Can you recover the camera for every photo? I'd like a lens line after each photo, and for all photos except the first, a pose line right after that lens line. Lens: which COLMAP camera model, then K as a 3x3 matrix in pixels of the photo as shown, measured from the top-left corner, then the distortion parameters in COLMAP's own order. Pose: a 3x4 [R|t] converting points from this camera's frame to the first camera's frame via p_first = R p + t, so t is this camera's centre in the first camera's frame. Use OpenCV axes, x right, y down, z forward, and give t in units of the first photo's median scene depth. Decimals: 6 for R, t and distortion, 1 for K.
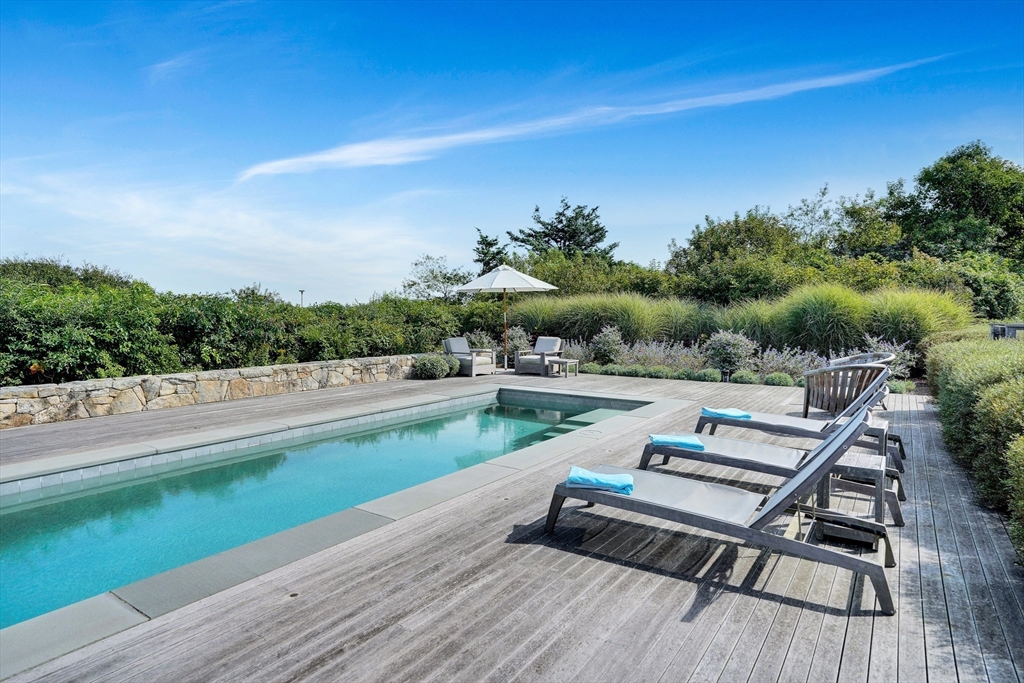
lens RADIAL K [[588.4, 0, 514.1], [0, 588.4, 325.4], [0, 0, 1]] dist [-0.042647, 0.030563]
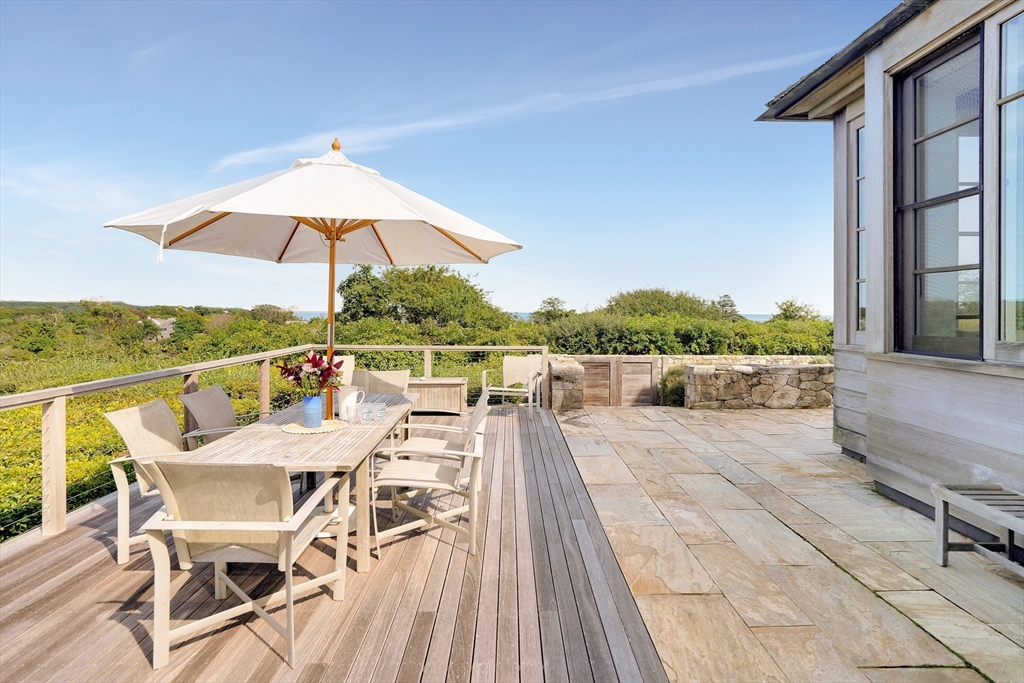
lens RADIAL K [[510.8, 0, 514.3], [0, 510.8, 330.2], [0, 0, 1]] dist [-0.051937, 0.023101]
pose [[0.559434, 0.026957, -0.828436, 0.756281], [-0.021352, 0.999608, 0.018108, -0.042306], [0.828600, 0.007559, 0.559790, -0.702168]]
